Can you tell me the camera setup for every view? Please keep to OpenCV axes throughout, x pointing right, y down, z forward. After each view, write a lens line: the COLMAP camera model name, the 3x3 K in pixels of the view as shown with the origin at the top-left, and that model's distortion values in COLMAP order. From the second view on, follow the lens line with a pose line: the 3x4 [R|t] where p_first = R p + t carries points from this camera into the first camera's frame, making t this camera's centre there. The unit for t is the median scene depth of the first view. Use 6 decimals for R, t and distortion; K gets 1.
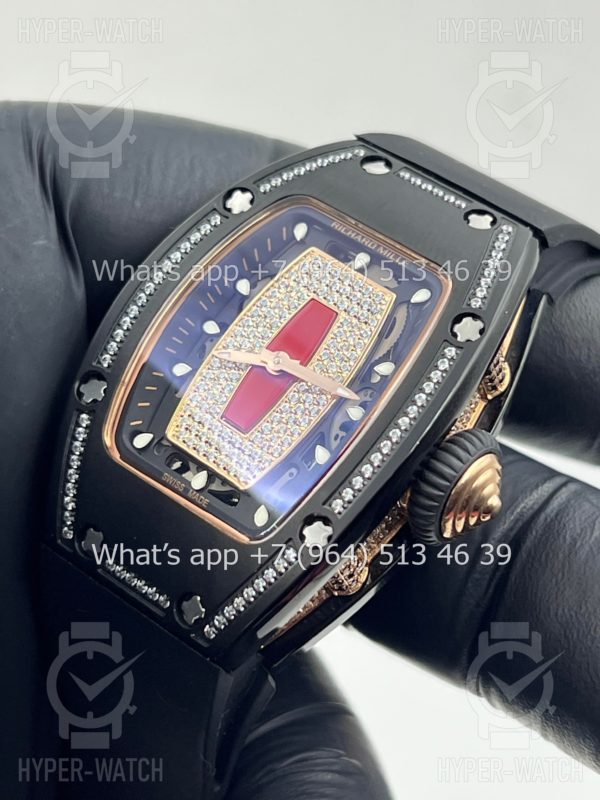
lens RADIAL K [[1856.2, 0, 296.3], [0, 1856.2, 405.3], [0, 0, 1]] dist [0.263334, 0.000000]
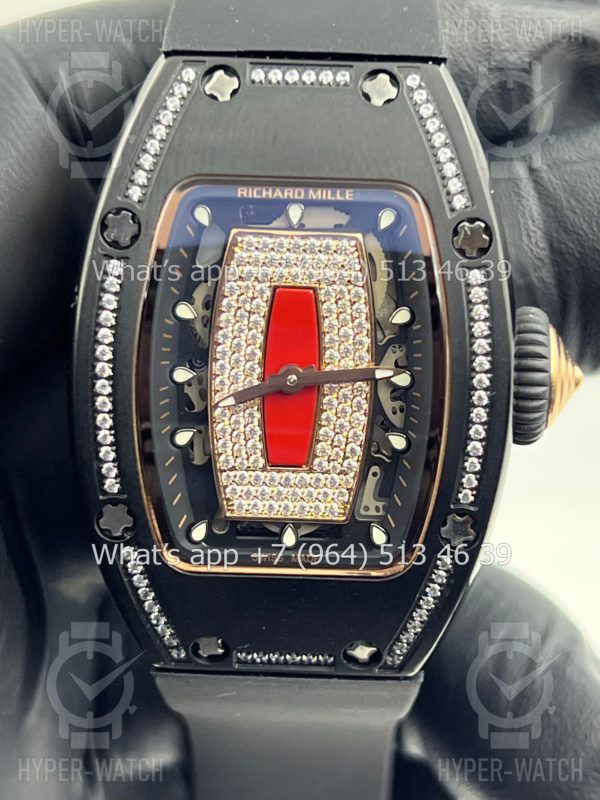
lens RADIAL K [[1856.2, 0, 292.4], [0, 1856.2, 395.6], [0, 0, 1]] dist [0.263334, 0.000000]
pose [[0.787553, -0.596835, 0.153452, -0.143003], [0.454658, 0.730834, 0.509086, -0.445513], [-0.415988, -0.331164, 0.846926, 0.270764]]
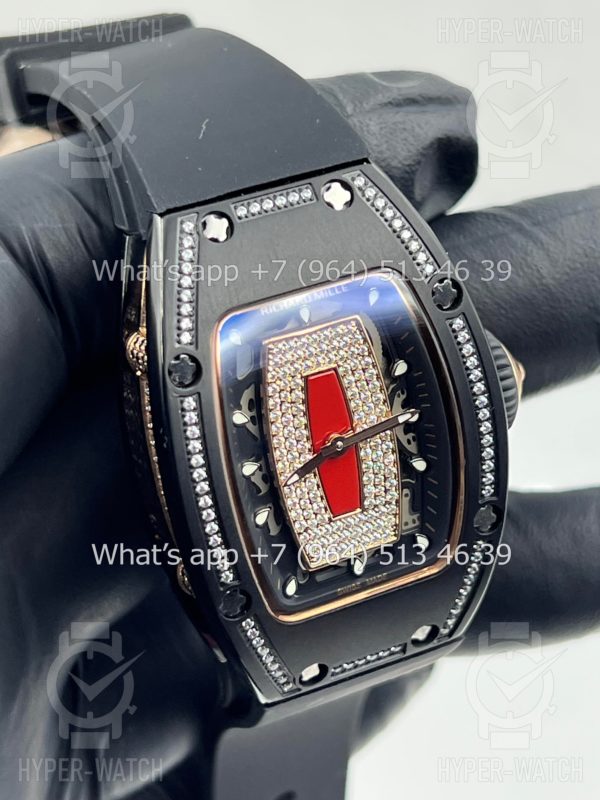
lens RADIAL K [[1856.2, 0, 303.9], [0, 1856.2, 404.3], [0, 0, 1]] dist [0.263334, 0.000000]
pose [[0.486816, -0.811398, 0.323488, -0.331273], [0.424680, 0.543471, 0.724076, -0.783088], [-0.763320, -0.215113, 0.609155, 0.382151]]
